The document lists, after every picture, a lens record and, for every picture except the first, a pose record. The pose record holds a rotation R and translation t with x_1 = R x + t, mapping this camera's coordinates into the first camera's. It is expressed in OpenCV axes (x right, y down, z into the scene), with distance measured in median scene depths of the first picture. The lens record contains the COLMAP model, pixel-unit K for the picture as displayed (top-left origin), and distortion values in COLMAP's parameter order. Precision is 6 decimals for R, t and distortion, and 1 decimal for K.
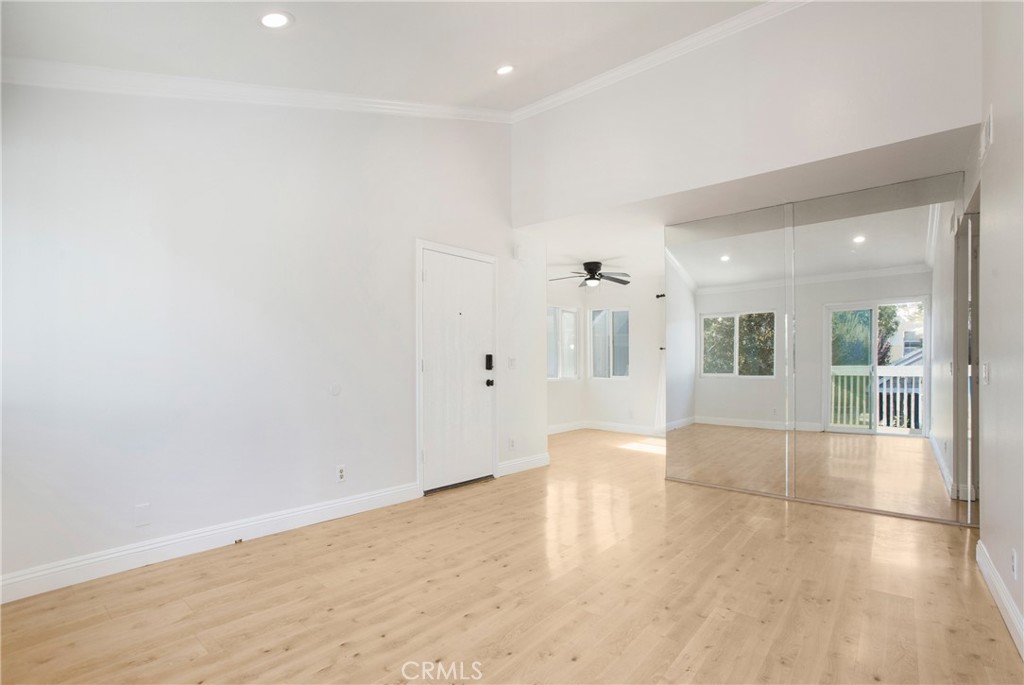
lens RADIAL K [[461.0, 0, 512.6], [0, 461.0, 358.9], [0, 0, 1]] dist [-0.002805, -0.000385]
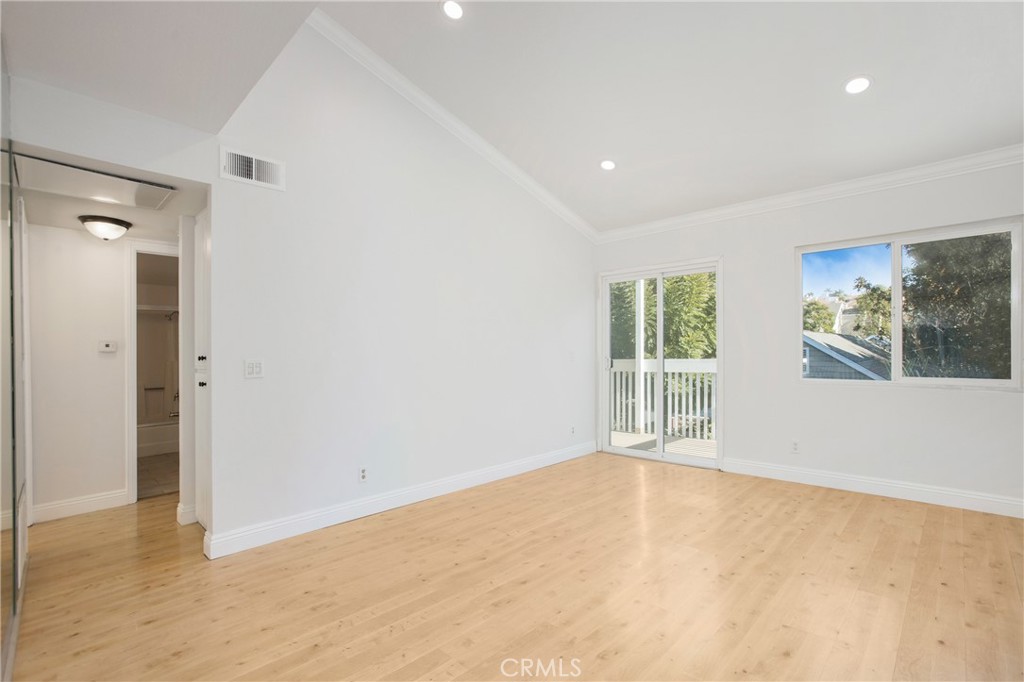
lens RADIAL K [[461.0, 0, 512.6], [0, 461.0, 357.4], [0, 0, 1]] dist [-0.002805, -0.000385]
pose [[-0.996993, -0.015393, 0.075954, 0.359058], [-0.015628, 0.999875, -0.002510, 0.034828], [-0.075906, -0.003689, -0.997108, 2.289077]]
